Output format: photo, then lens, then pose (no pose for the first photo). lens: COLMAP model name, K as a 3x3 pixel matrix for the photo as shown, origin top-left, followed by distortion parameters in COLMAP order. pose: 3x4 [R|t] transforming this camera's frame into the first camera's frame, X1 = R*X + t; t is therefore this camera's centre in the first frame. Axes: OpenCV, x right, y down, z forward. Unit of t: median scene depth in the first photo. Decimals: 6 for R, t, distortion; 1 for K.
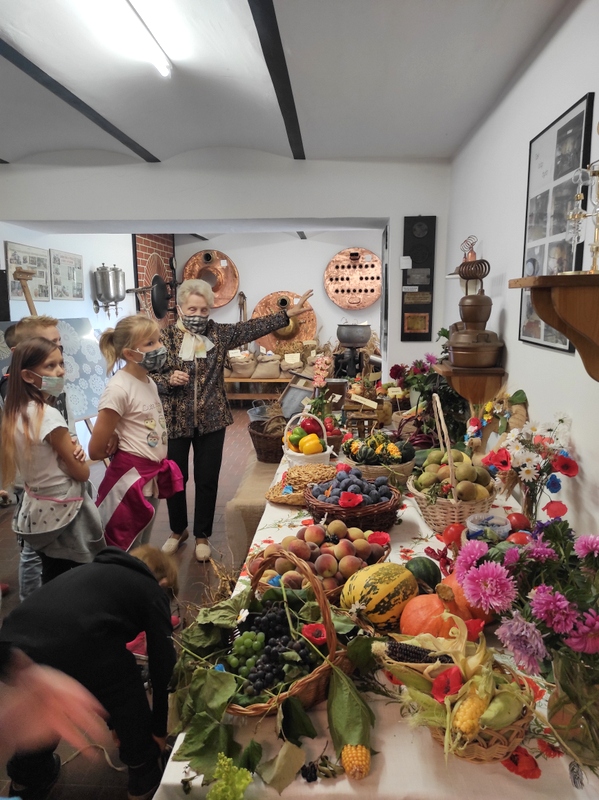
lens RADIAL K [[591.4, 0, 299.5], [0, 591.4, 400.0], [0, 0, 1]] dist [0.032975, -0.001580]
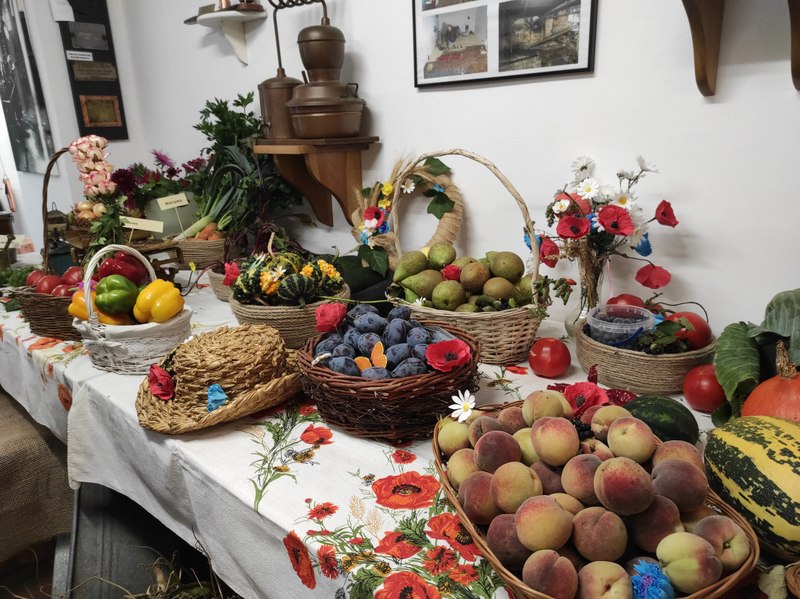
lens RADIAL K [[591.4, 0, 400.0], [0, 591.4, 299.5], [0, 0, 1]] dist [0.032975, -0.001580]
pose [[0.633281, -0.247109, 0.733412, -0.138069], [0.168191, 0.968950, 0.181240, 0.009733], [-0.755425, 0.008578, 0.655179, 0.314721]]
